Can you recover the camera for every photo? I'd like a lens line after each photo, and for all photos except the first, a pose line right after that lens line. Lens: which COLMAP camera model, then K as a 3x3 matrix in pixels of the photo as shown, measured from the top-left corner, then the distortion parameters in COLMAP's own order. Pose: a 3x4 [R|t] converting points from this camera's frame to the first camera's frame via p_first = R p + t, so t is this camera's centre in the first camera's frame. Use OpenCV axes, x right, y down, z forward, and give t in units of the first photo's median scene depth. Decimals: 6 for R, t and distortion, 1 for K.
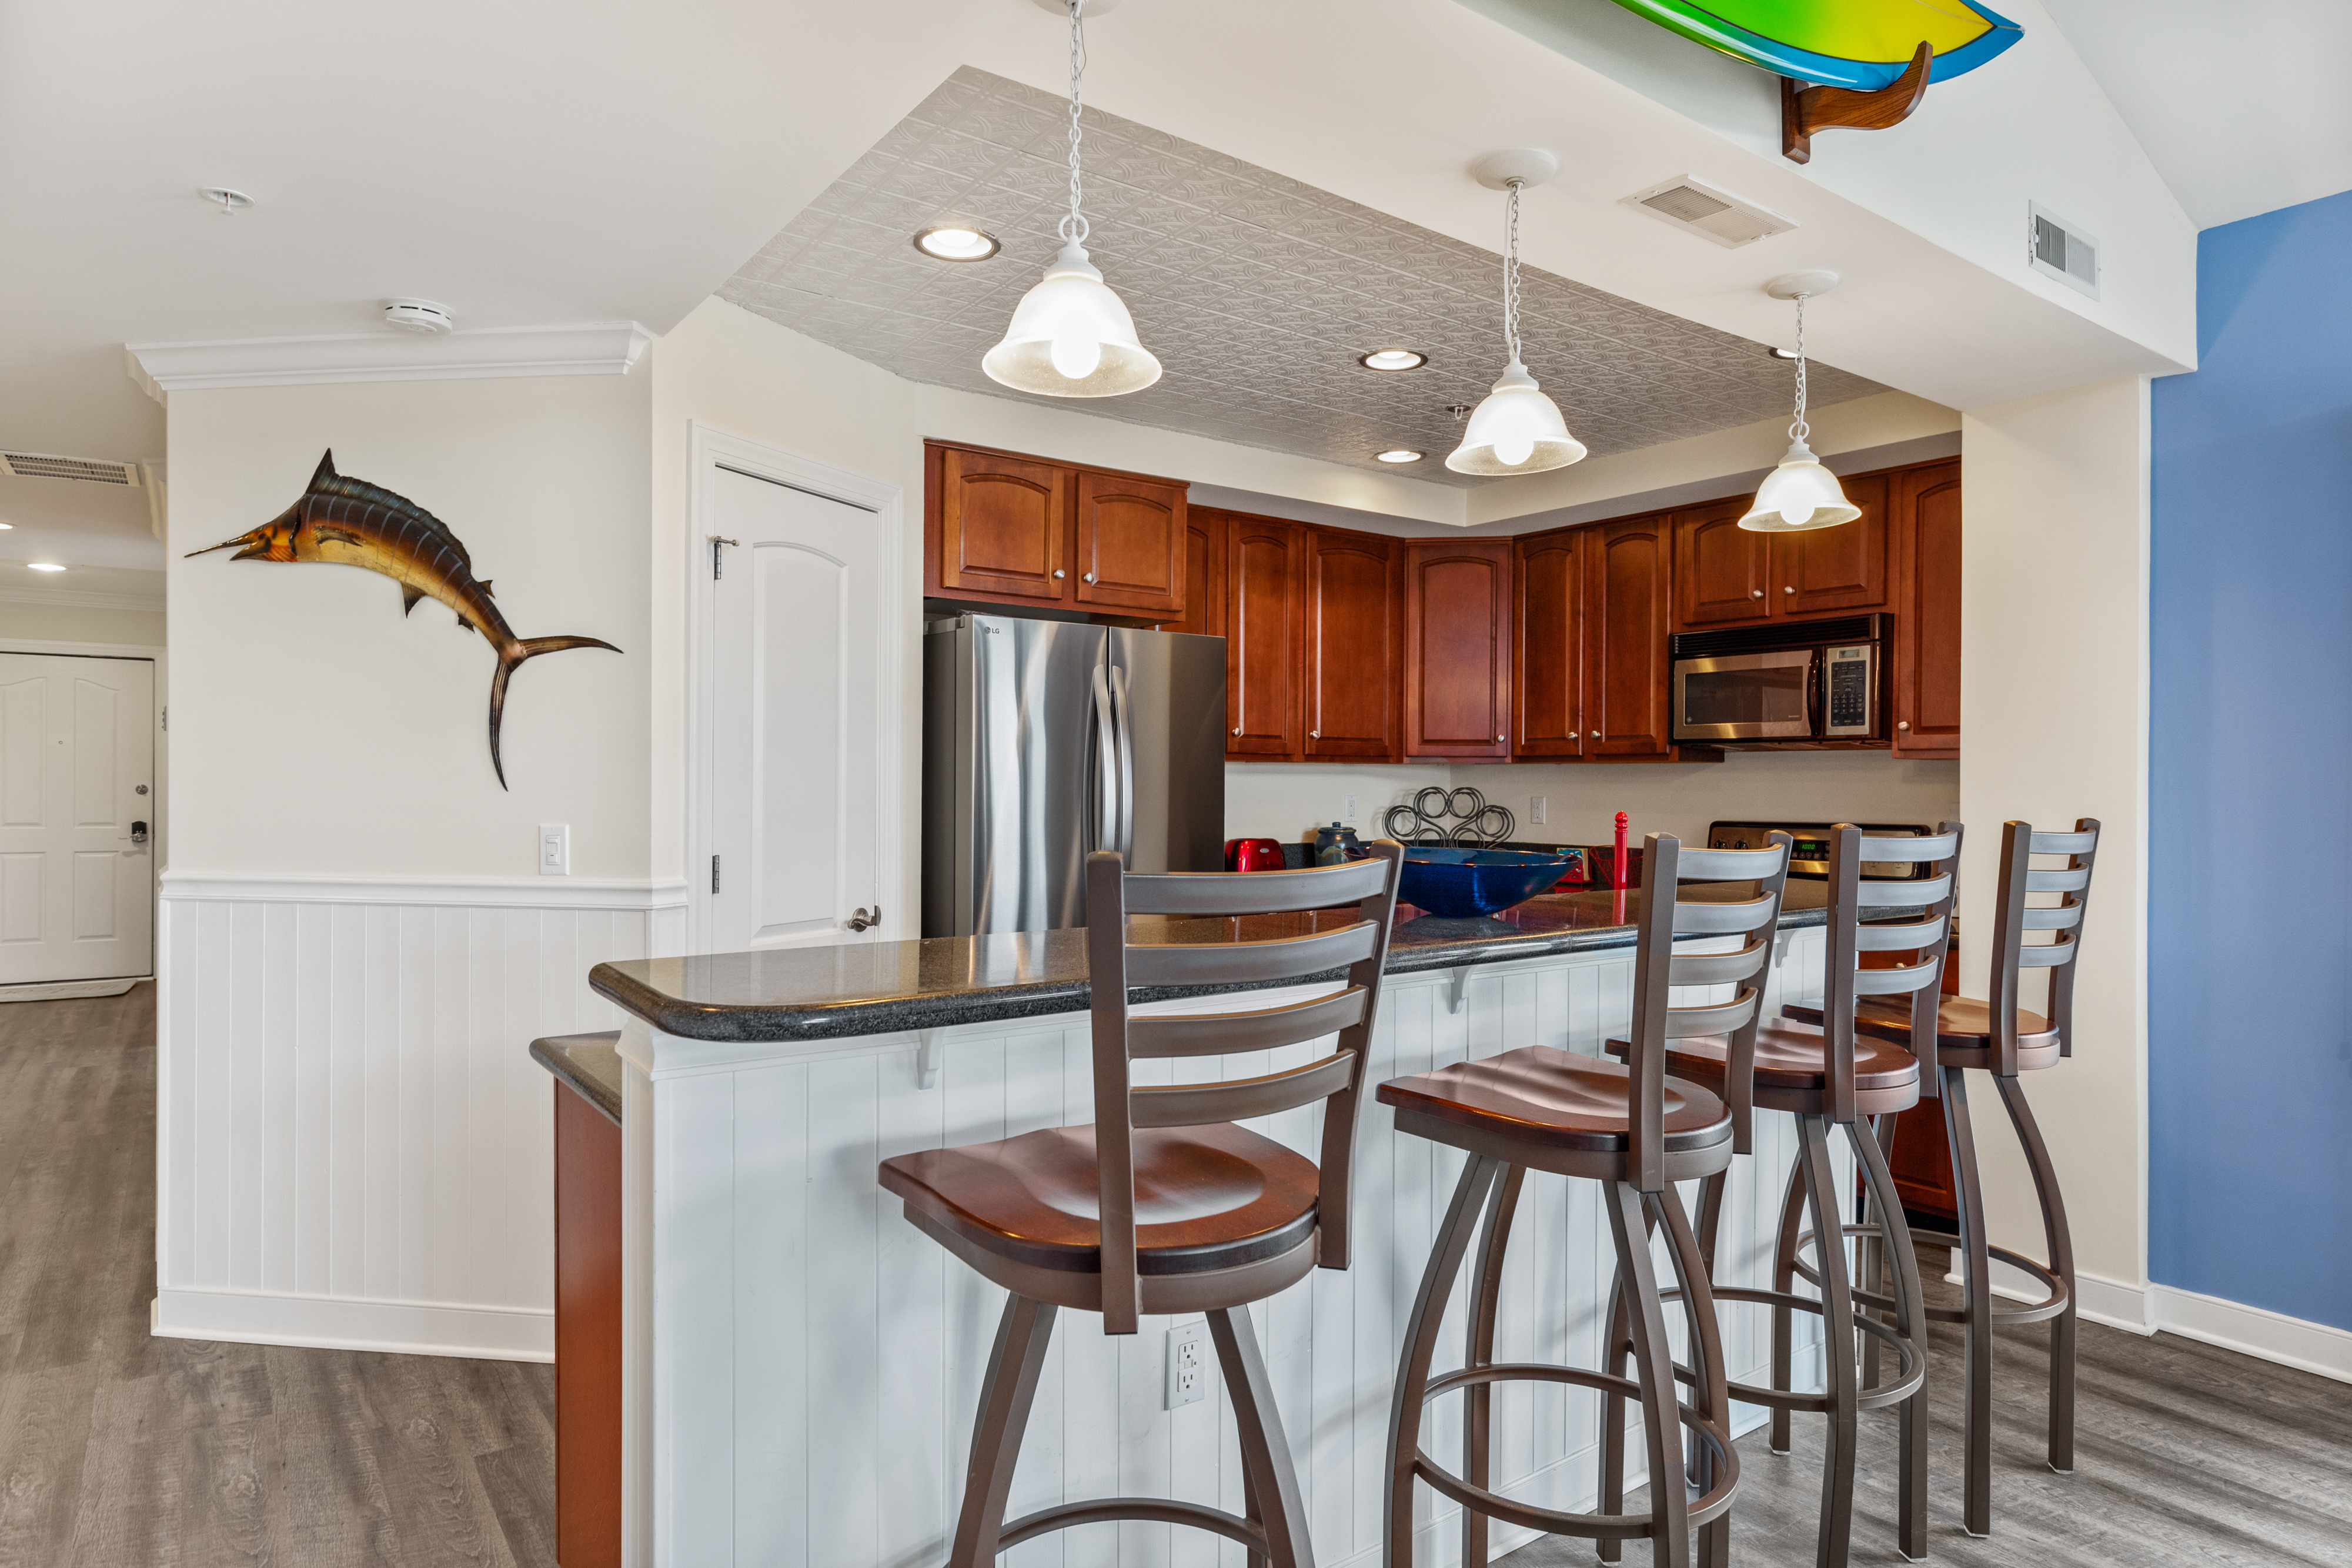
lens RADIAL K [[1338.1, 0, 1206.5], [0, 1338.1, 786.9], [0, 0, 1]] dist [-0.000295, 0.000294]
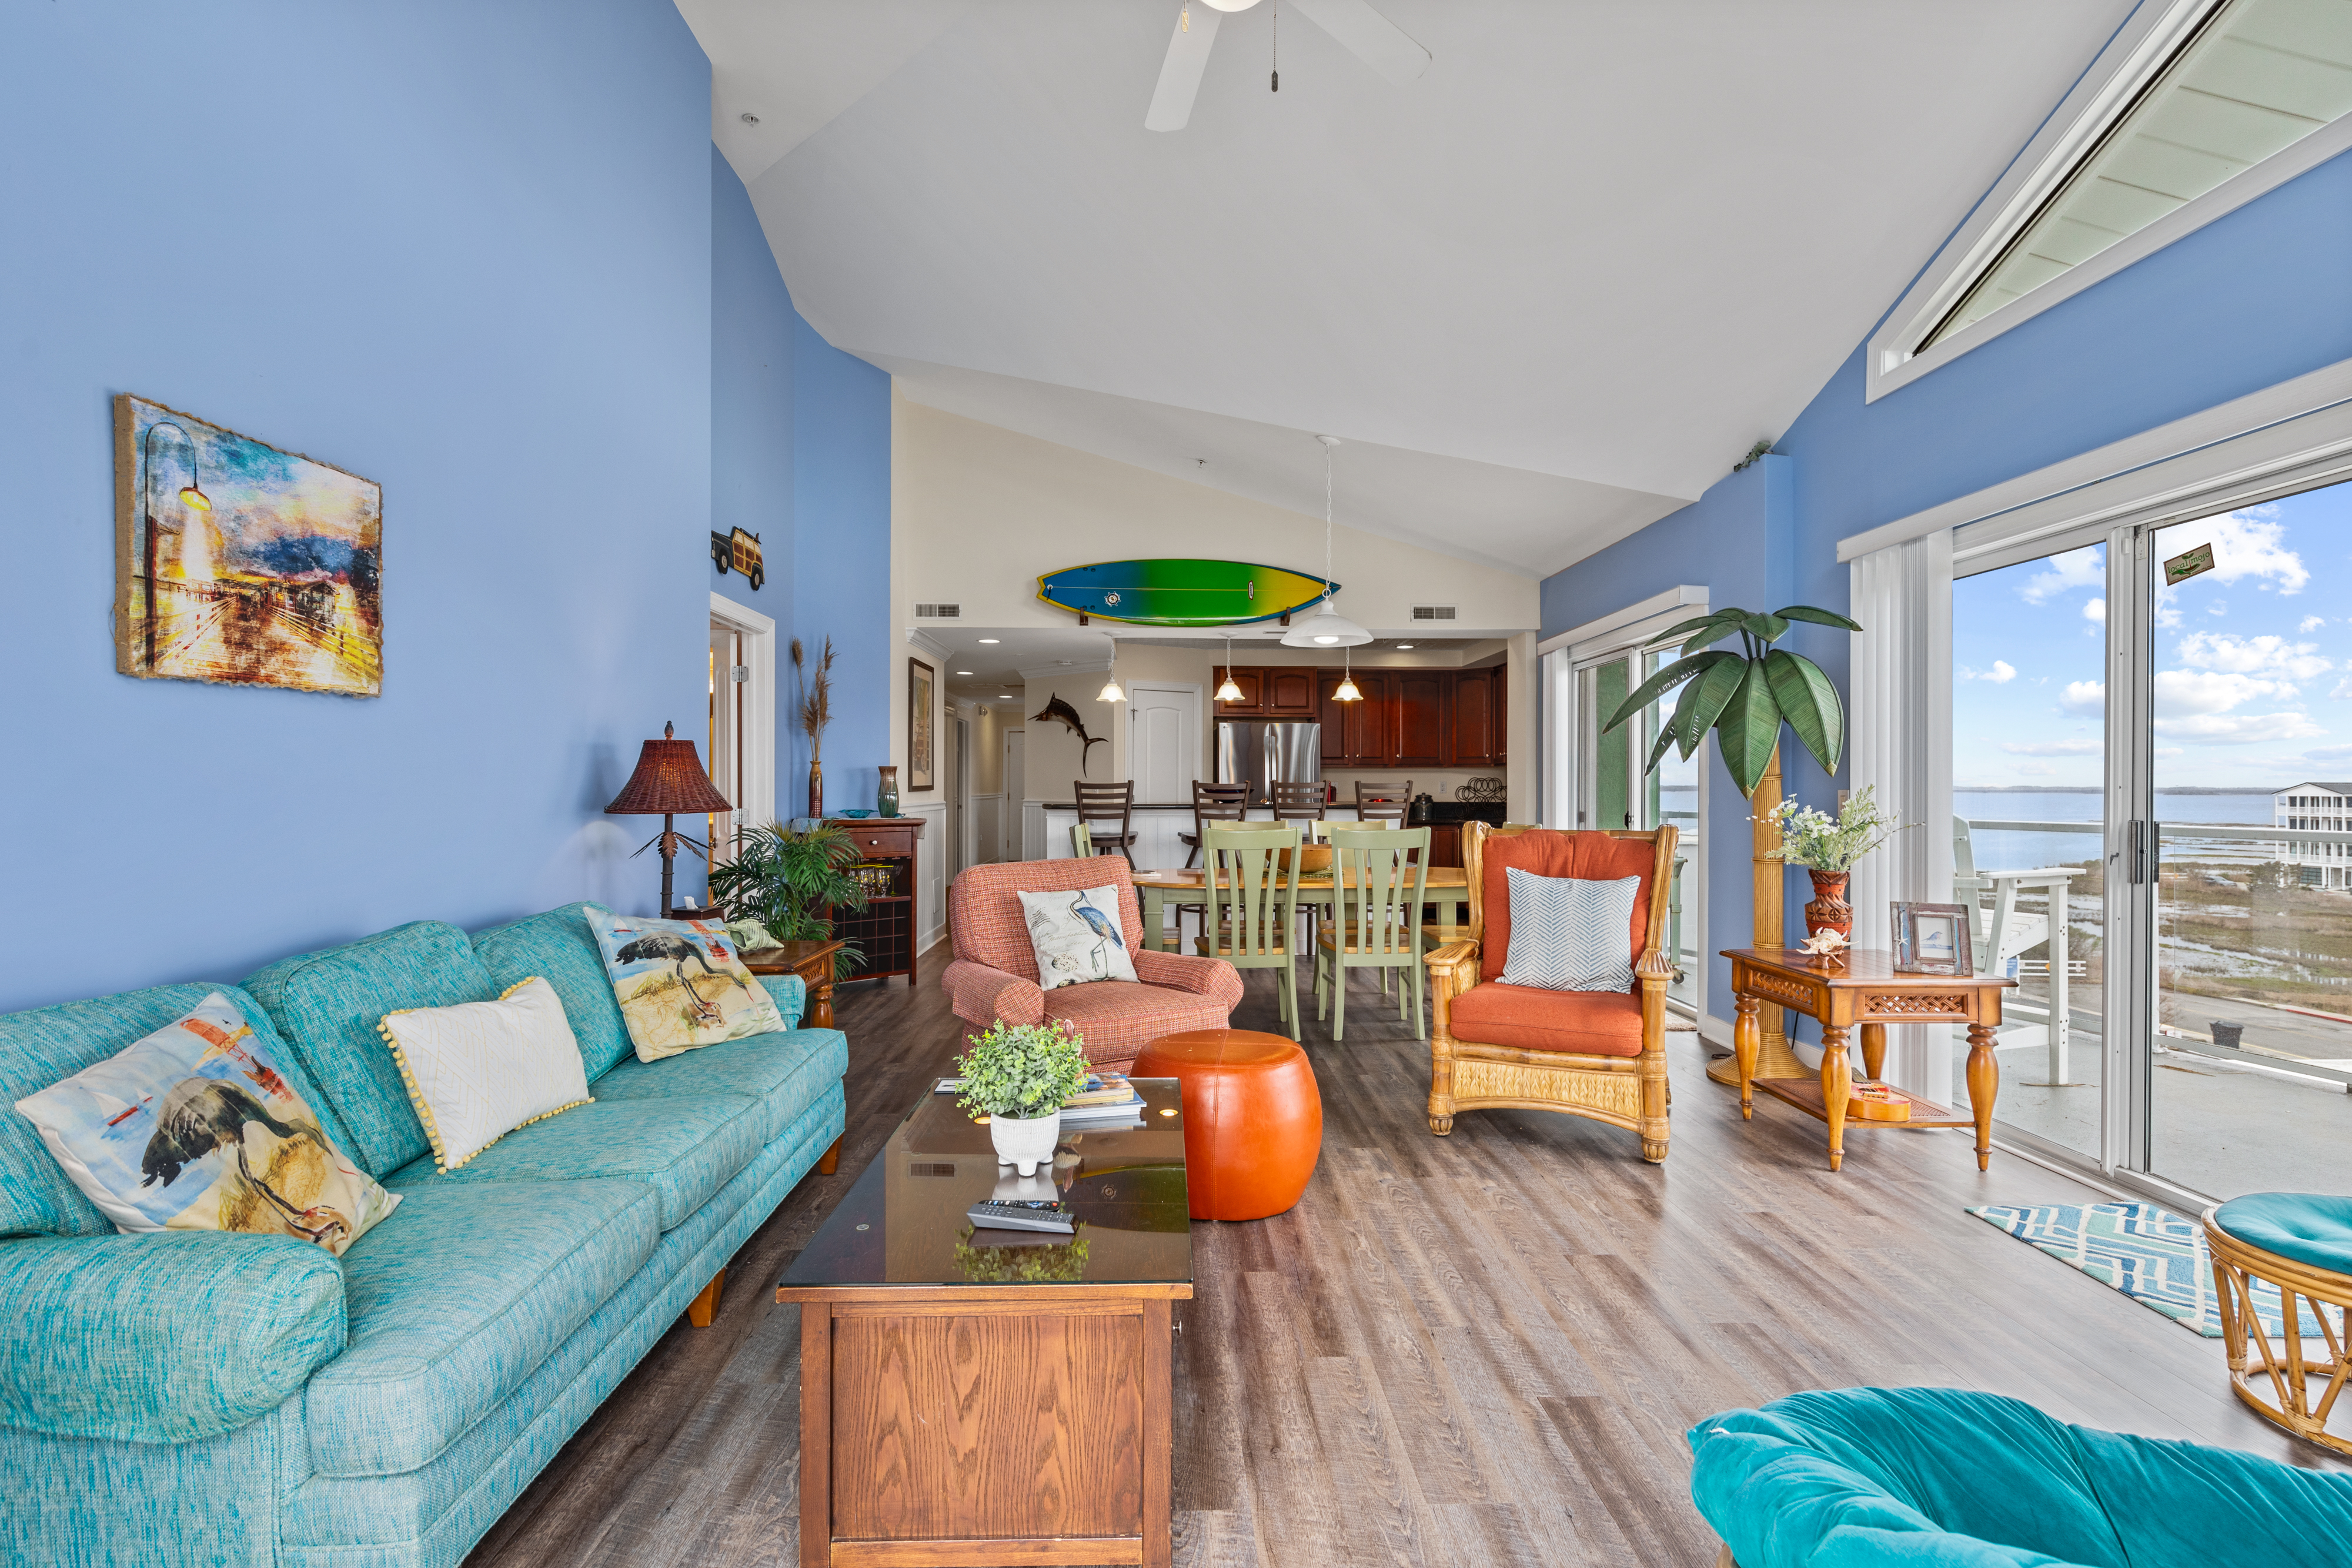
lens RADIAL K [[1104.7, 0, 1187.7], [0, 1104.7, 787.3], [0, 0, 1]] dist [-0.001542, -0.000650]
pose [[0.817652, -0.004027, -0.575698, 0.965190], [0.001094, 0.999985, -0.005442, 0.030425], [0.575711, 0.003820, 0.817644, -0.902940]]
